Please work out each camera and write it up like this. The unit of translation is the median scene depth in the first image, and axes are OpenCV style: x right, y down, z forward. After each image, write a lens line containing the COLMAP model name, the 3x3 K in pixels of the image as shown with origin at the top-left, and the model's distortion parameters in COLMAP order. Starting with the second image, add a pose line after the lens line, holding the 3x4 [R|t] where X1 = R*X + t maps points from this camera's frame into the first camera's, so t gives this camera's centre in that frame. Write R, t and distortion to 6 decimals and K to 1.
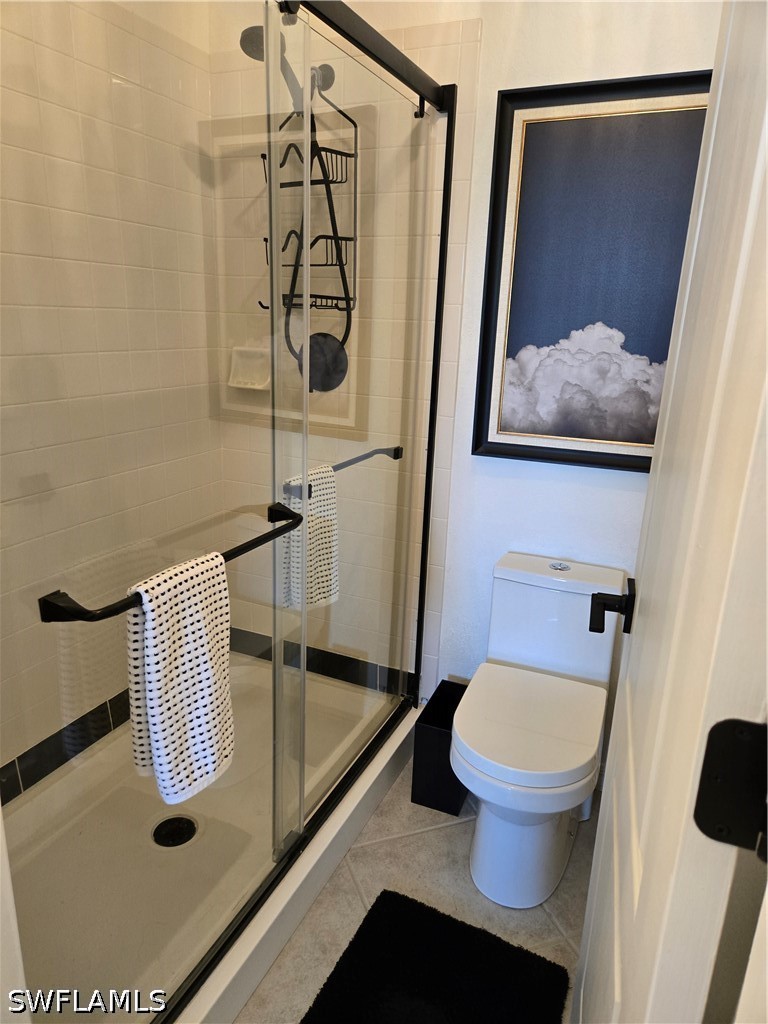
lens RADIAL K [[699.1, 0, 378.4], [0, 699.1, 513.1], [0, 0, 1]] dist [0.052381, -0.039173]
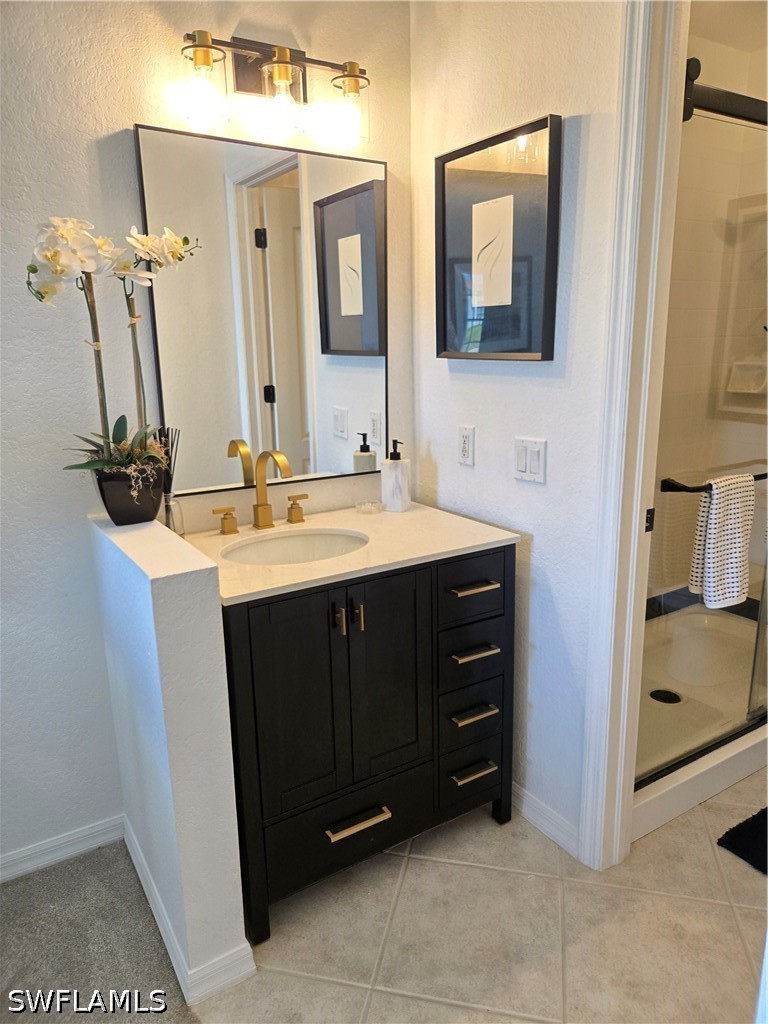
lens RADIAL K [[699.1, 0, 378.4], [0, 699.1, 513.1], [0, 0, 1]] dist [0.052381, -0.039173]
pose [[0.835801, 0.083177, -0.542695, -0.044269], [-0.105301, 0.994392, -0.009765, 0.276210], [0.538839, 0.065308, 0.839873, -0.980097]]
